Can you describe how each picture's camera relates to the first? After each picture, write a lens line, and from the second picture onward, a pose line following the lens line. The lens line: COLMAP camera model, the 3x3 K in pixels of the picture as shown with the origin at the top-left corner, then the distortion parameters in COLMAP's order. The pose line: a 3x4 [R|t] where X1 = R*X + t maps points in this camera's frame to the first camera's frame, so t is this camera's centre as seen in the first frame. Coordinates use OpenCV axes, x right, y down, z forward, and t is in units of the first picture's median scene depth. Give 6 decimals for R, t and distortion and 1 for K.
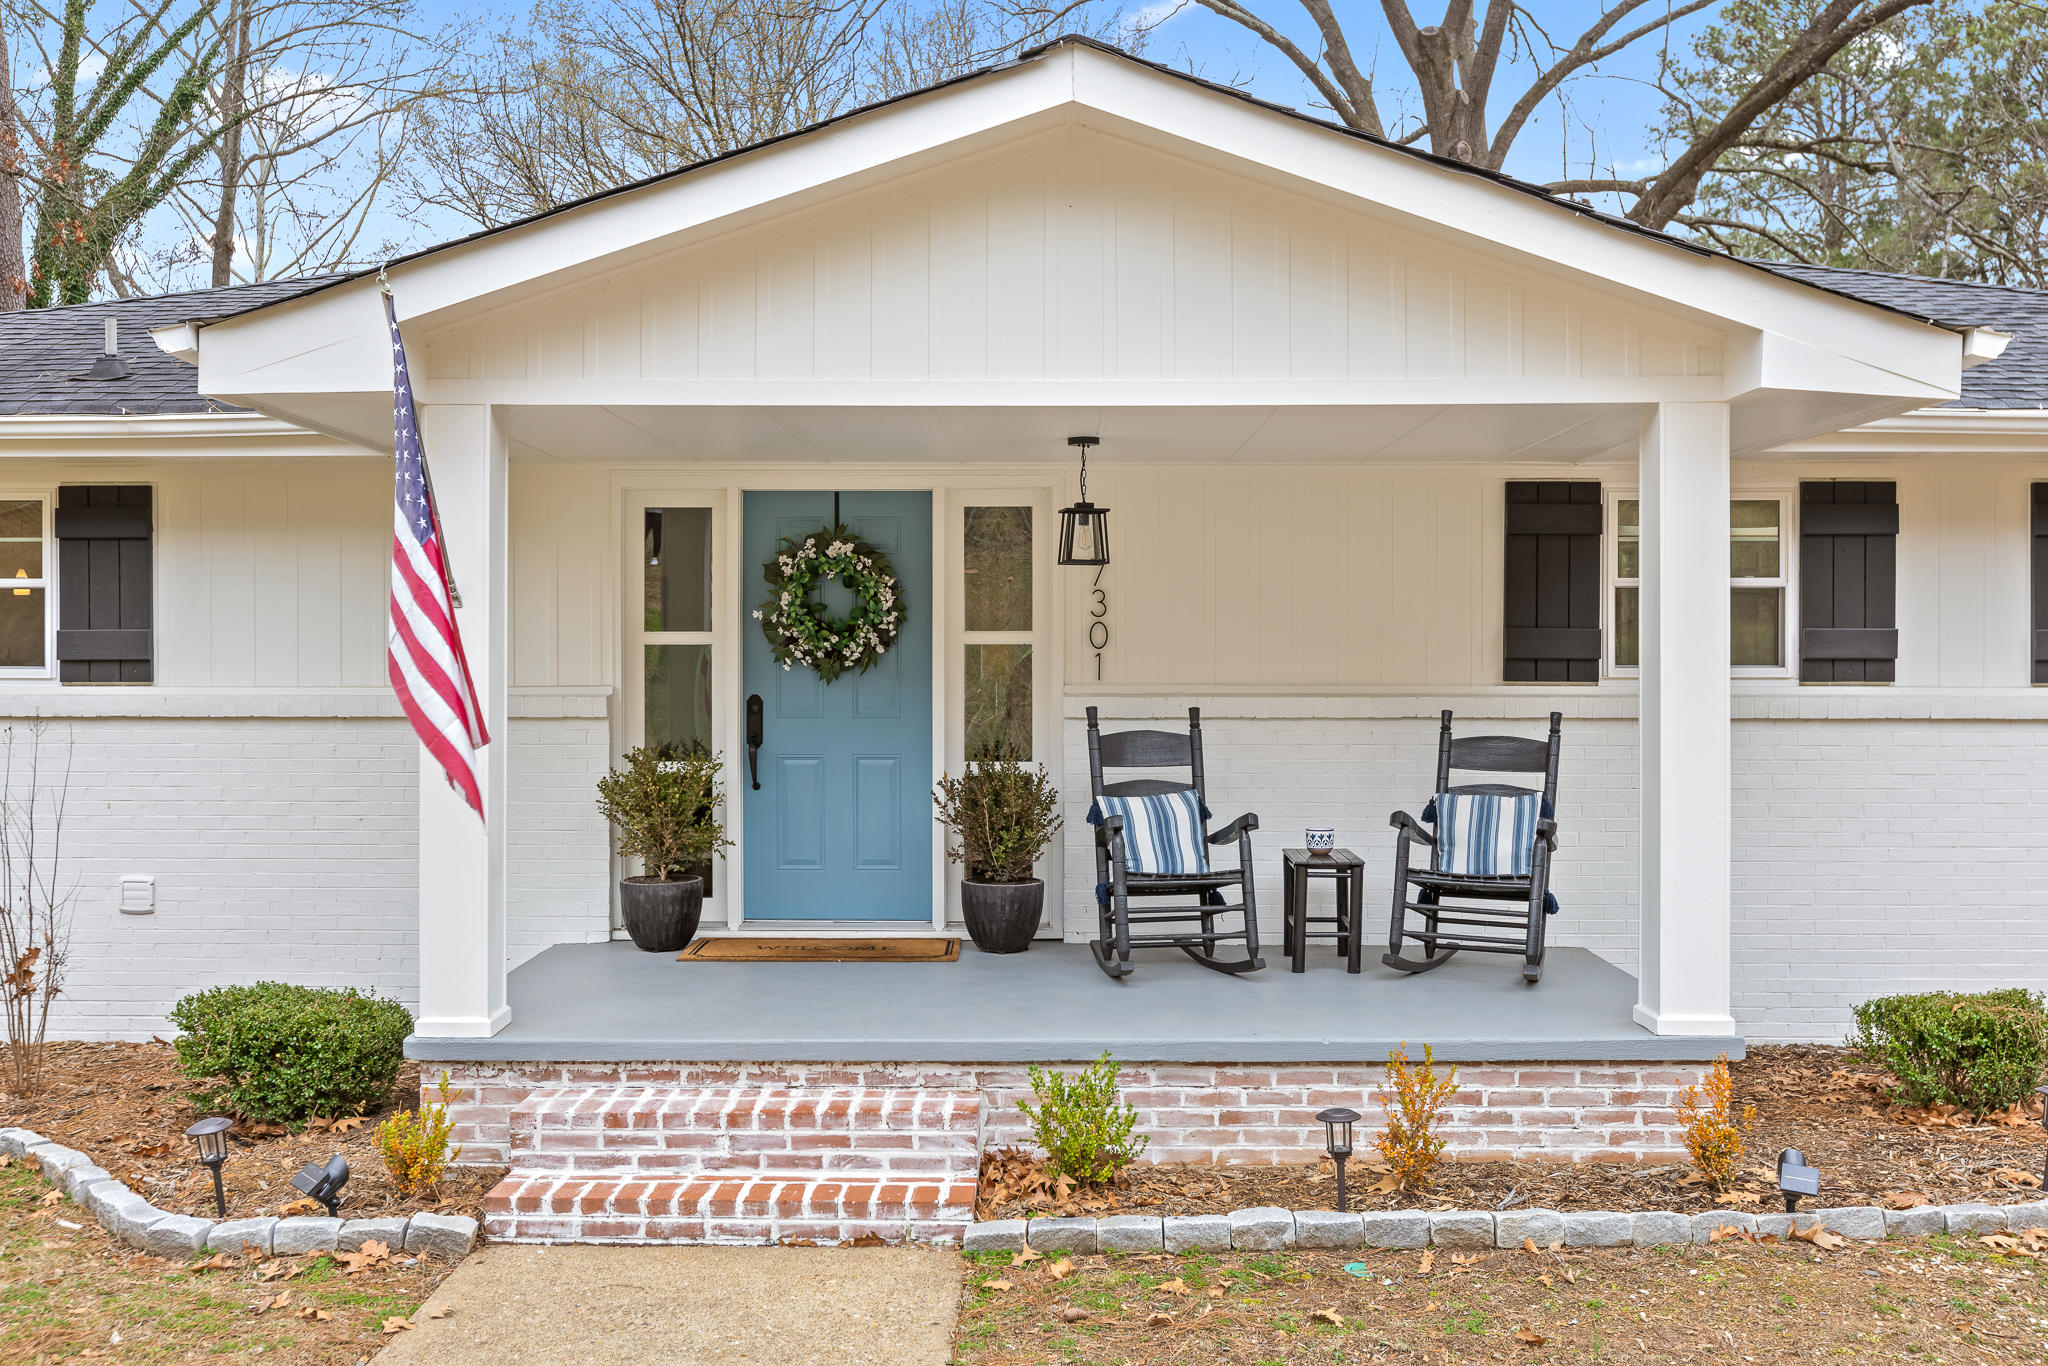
lens RADIAL K [[1985.5, 0, 1013.8], [0, 1985.5, 662.9], [0, 0, 1]] dist [-0.014308, 0.000000]
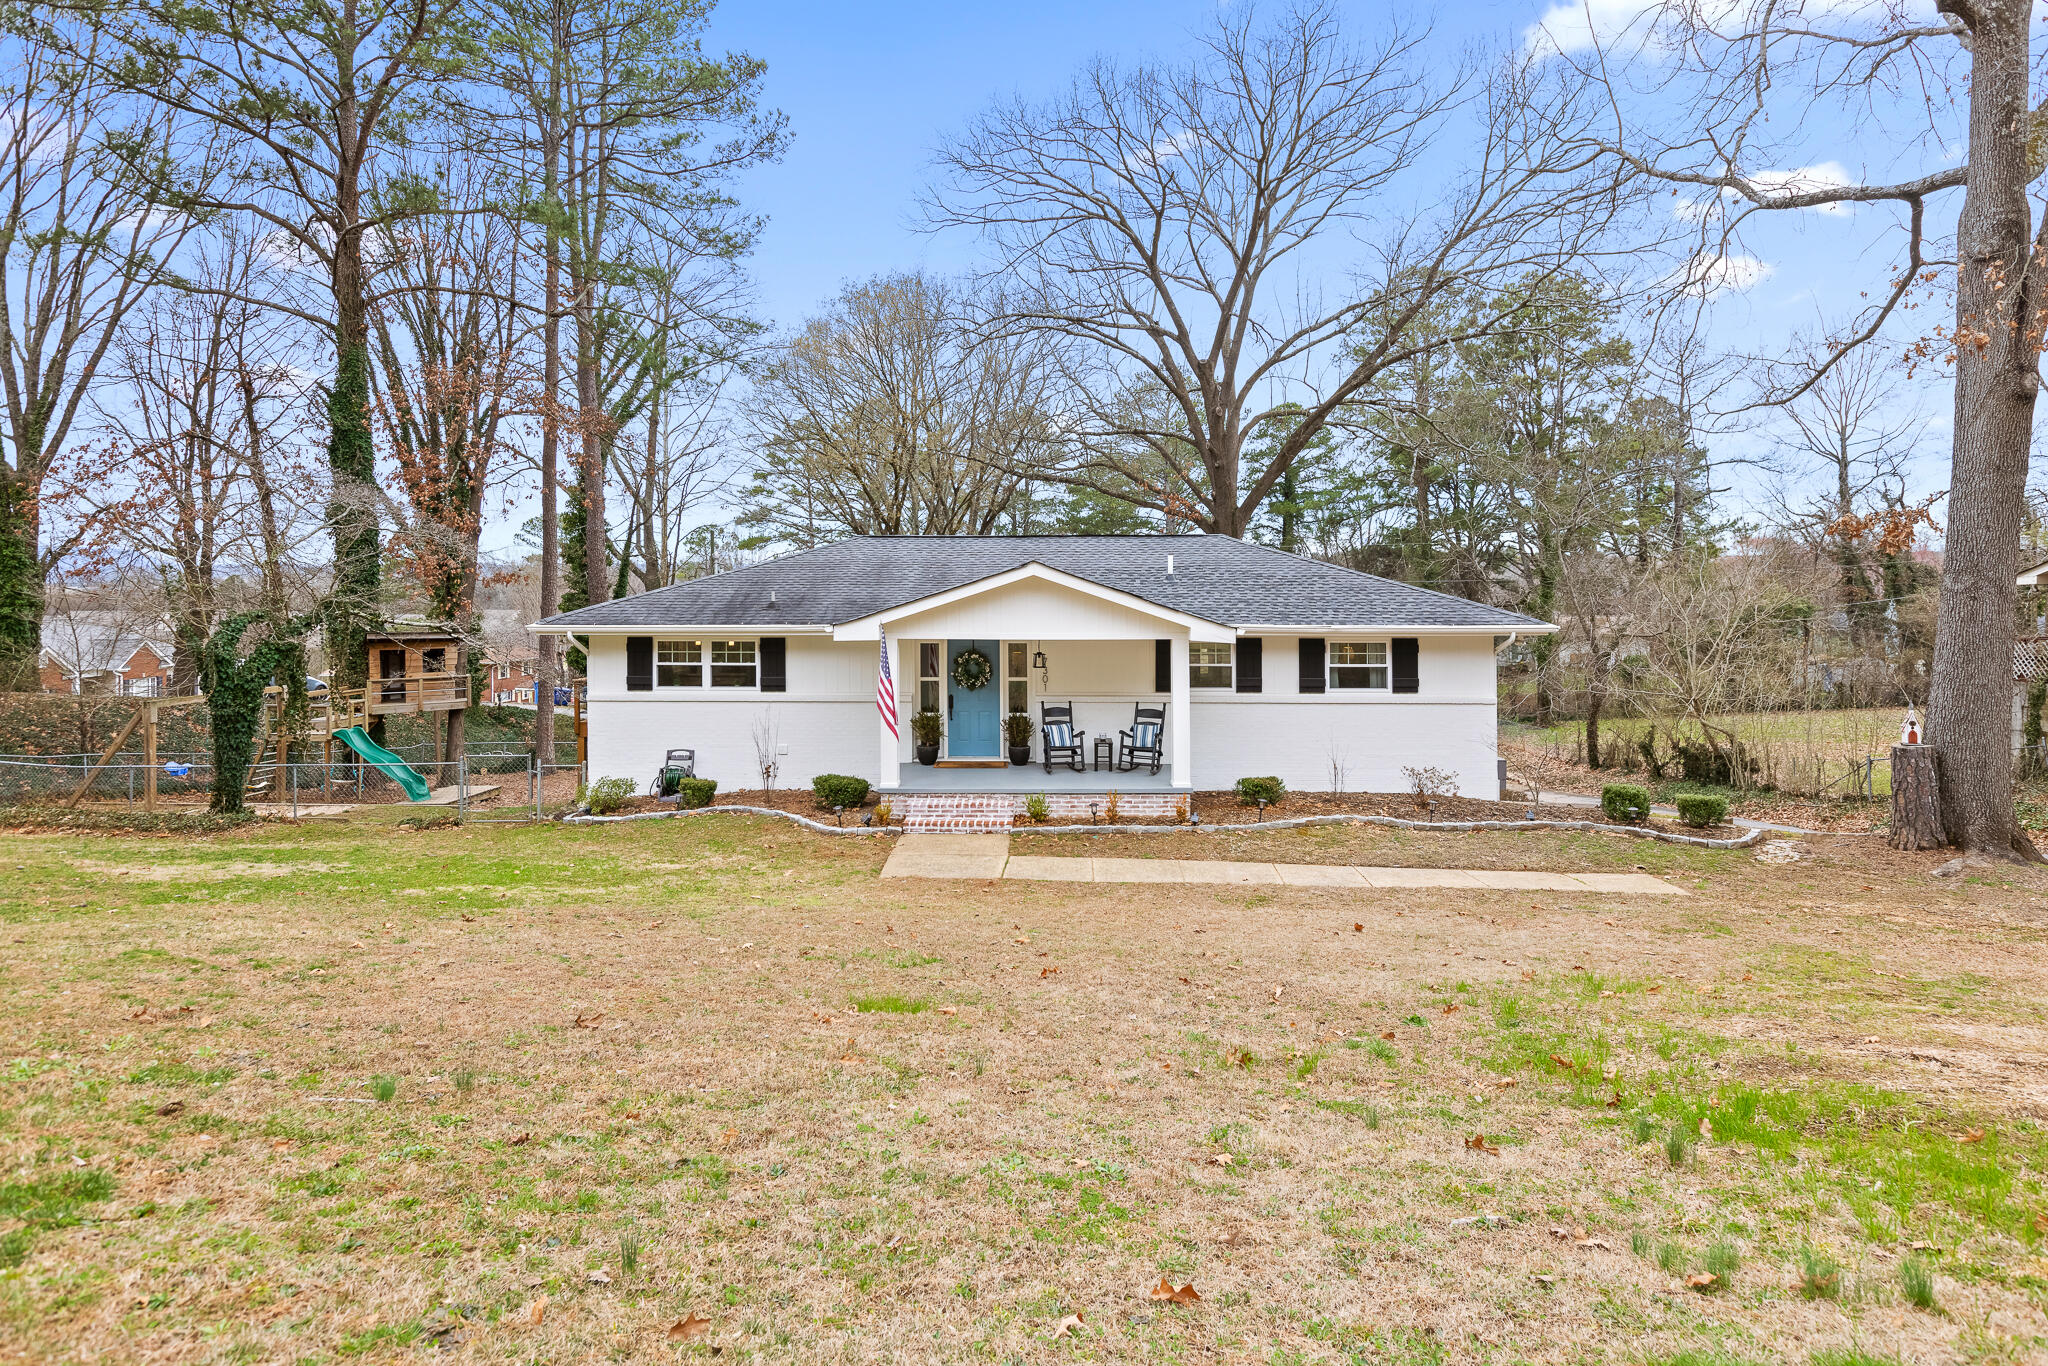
lens RADIAL K [[1084.2, 0, 1023.2], [0, 1084.2, 629.4], [0, 0, 1]] dist [-0.005016, -0.001635]
pose [[0.999972, -0.000984, -0.007370, 0.018448], [0.001273, 0.999223, 0.039389, -0.206850], [0.007326, -0.039397, 0.999197, -1.117925]]
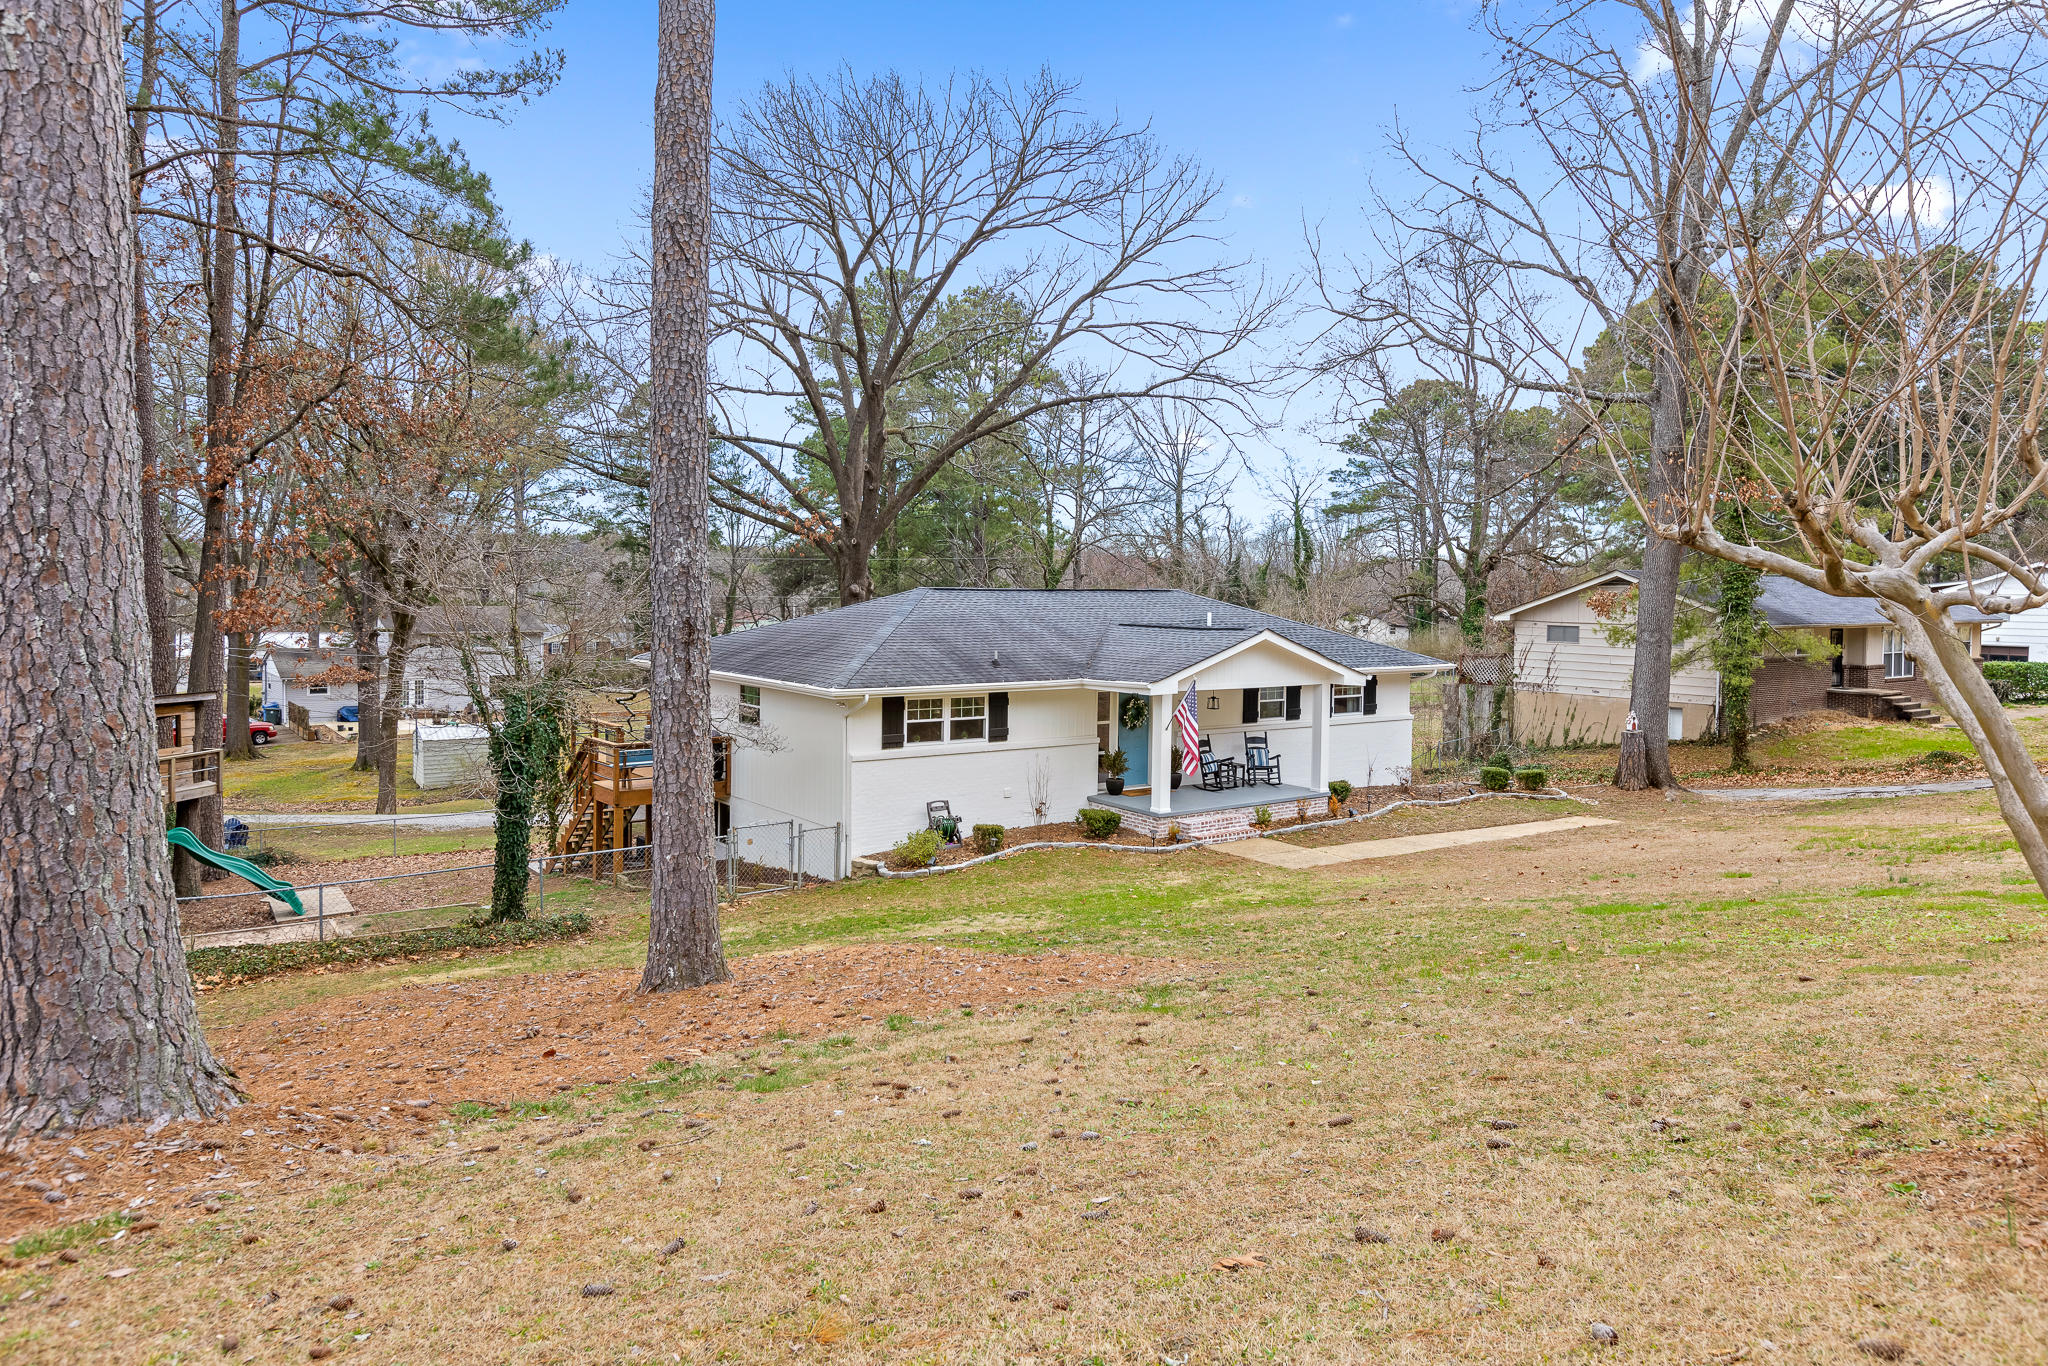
lens RADIAL K [[1323.4, 0, 1034.3], [0, 1323.4, 646.3], [0, 0, 1]] dist [-0.006759, -0.000271]
pose [[0.794276, -0.017602, 0.607302, -2.306974], [-0.014726, 0.998729, 0.048207, -0.356769], [-0.607378, -0.047233, 0.793007, -1.331035]]
